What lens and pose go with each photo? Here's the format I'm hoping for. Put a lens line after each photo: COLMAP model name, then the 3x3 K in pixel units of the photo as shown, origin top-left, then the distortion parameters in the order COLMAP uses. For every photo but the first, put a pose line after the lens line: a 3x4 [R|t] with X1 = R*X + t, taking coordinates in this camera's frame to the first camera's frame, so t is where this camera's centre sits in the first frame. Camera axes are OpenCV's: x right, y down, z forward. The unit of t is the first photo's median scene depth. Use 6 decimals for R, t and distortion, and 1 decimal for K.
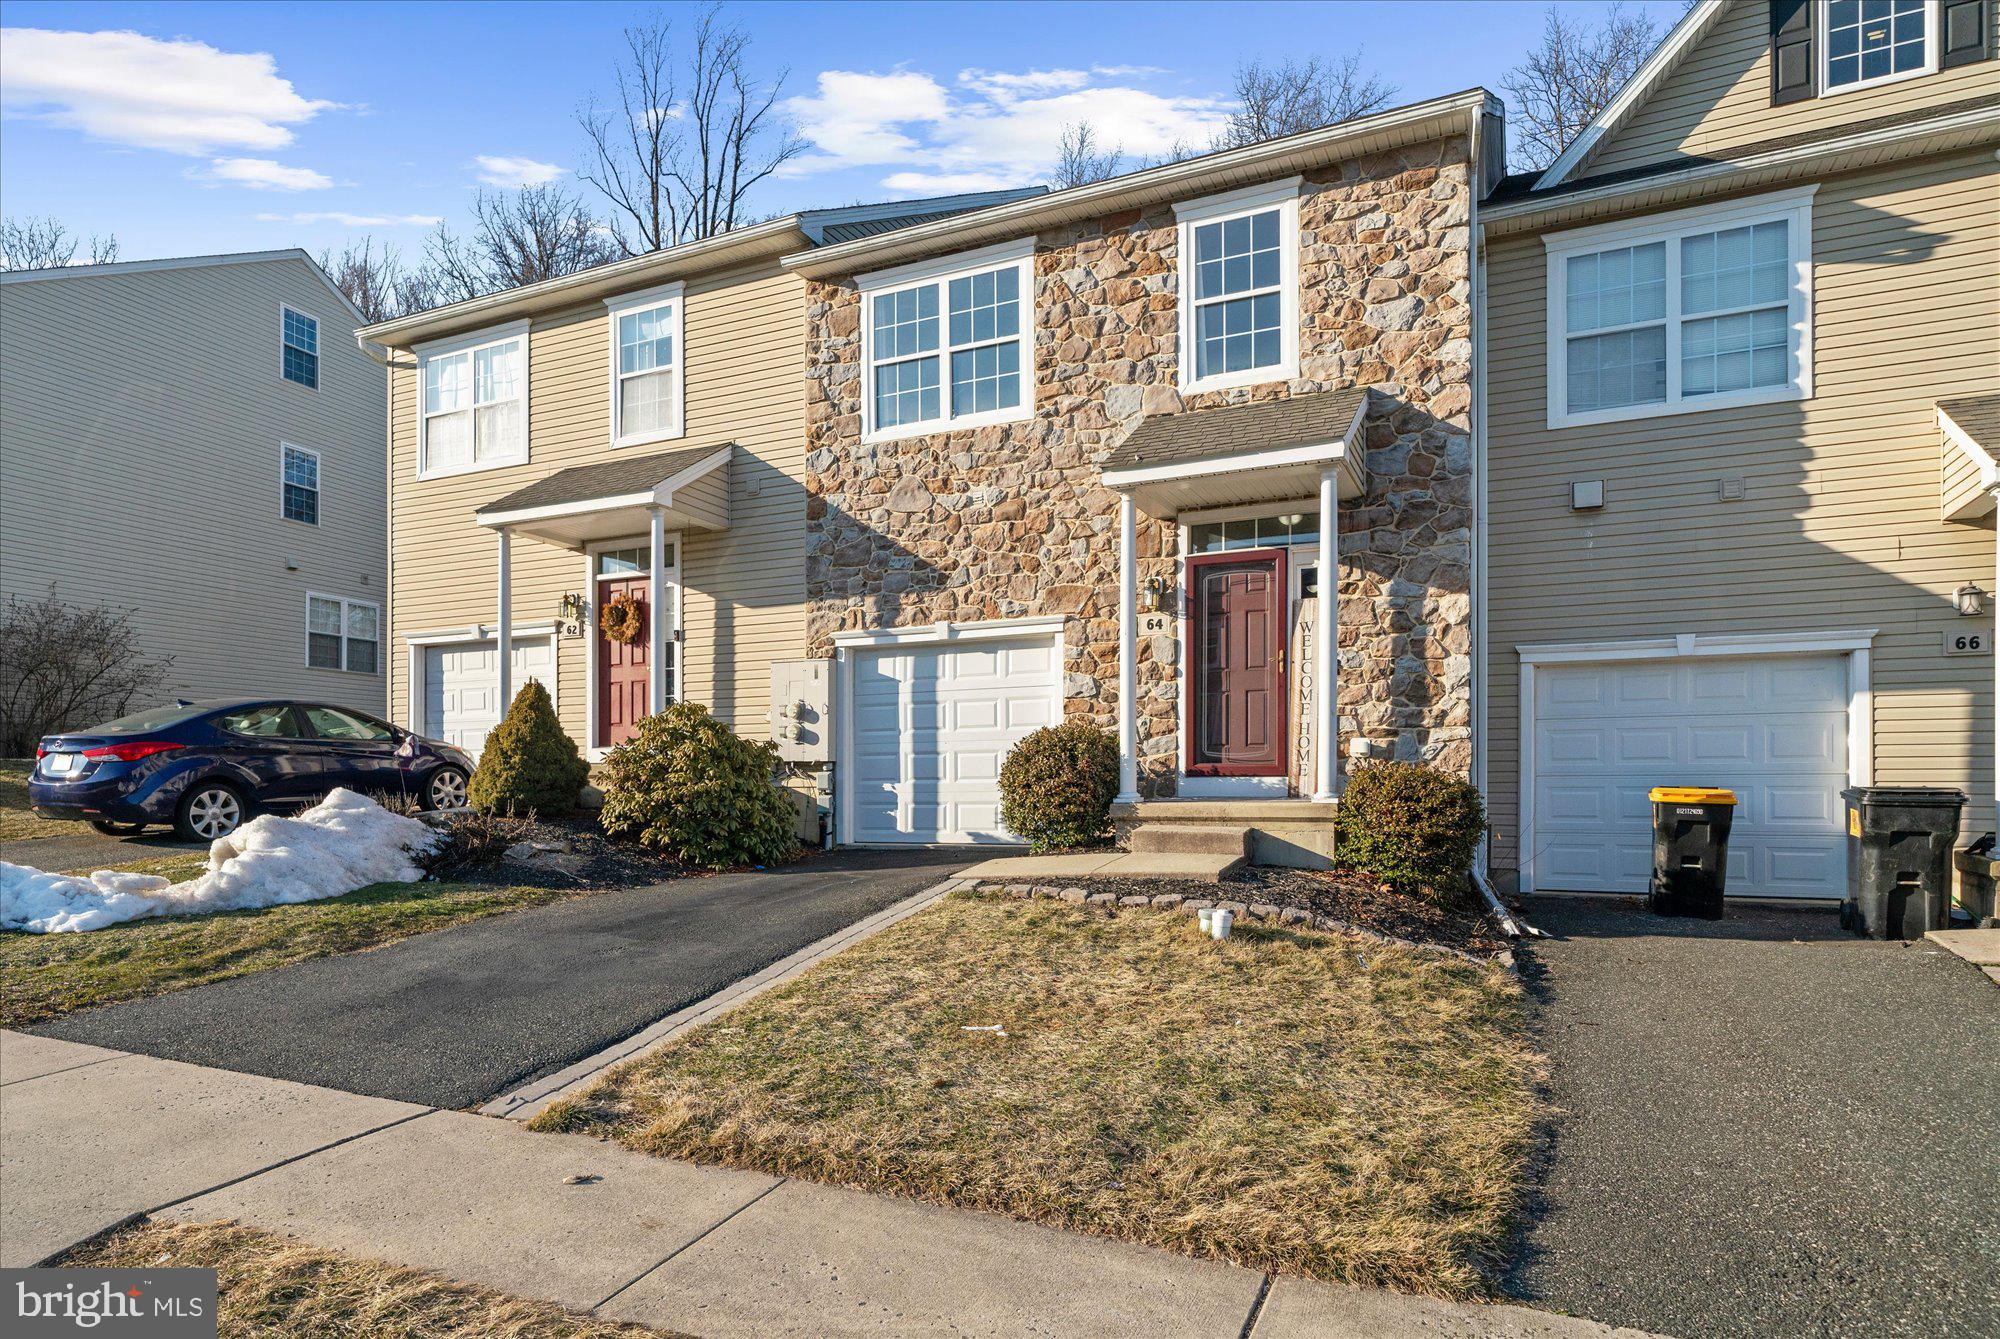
lens RADIAL K [[1089.5, 0, 1030.8], [0, 1089.5, 784.0], [0, 0, 1]] dist [0.003892, -0.000406]
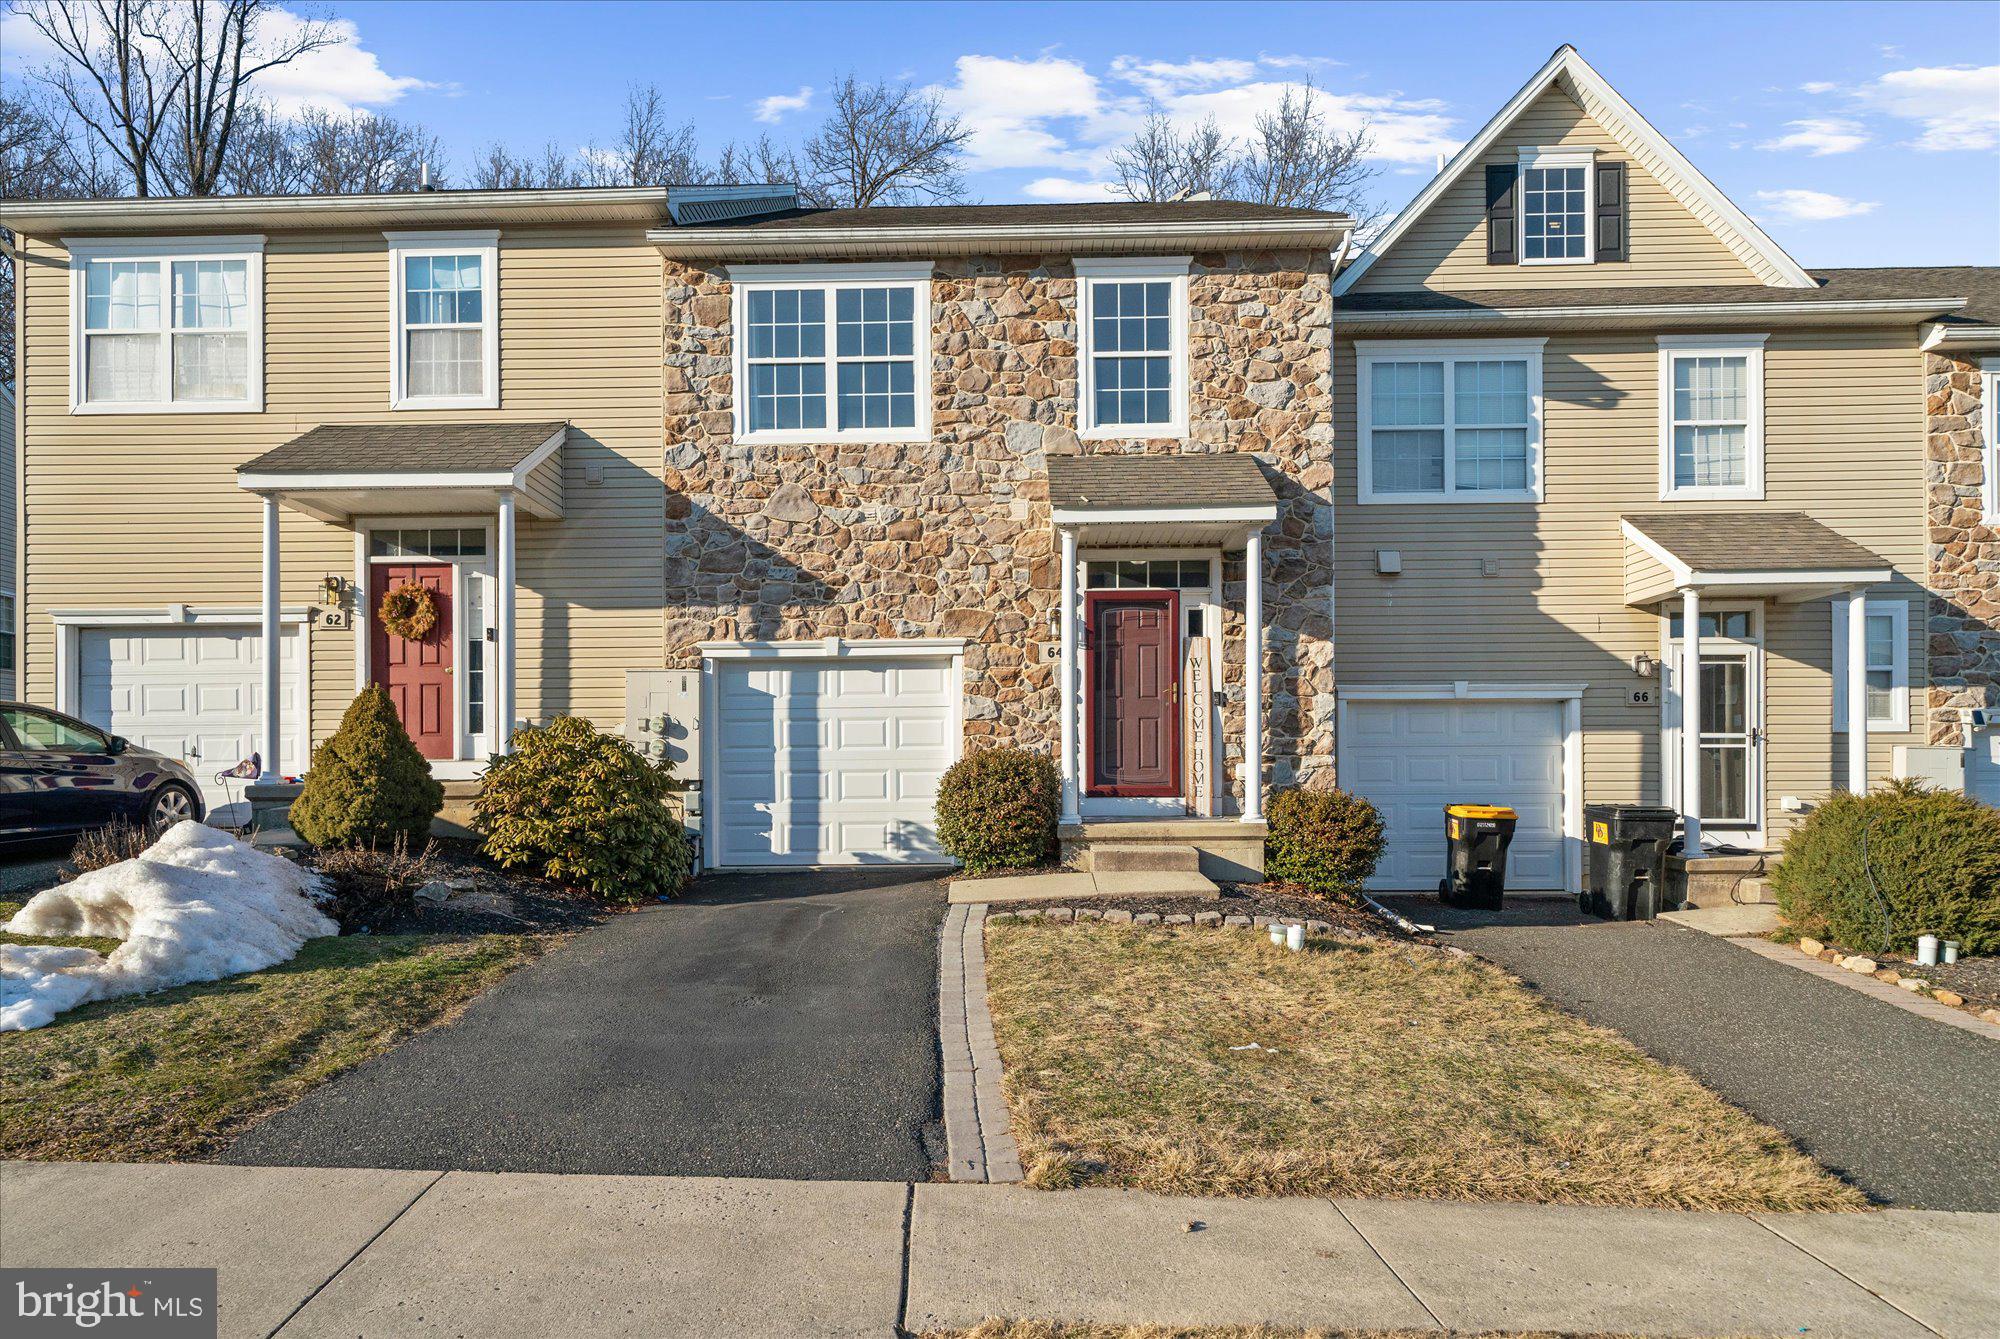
lens RADIAL K [[1089.5, 0, 1030.8], [0, 1089.5, 784.0], [0, 0, 1]] dist [0.003892, -0.000406]
pose [[0.926243, -0.000029, 0.376927, -0.307022], [0.000629, 0.999999, -0.001470, -0.017869], [-0.376926, 0.001599, 0.926242, 0.032666]]
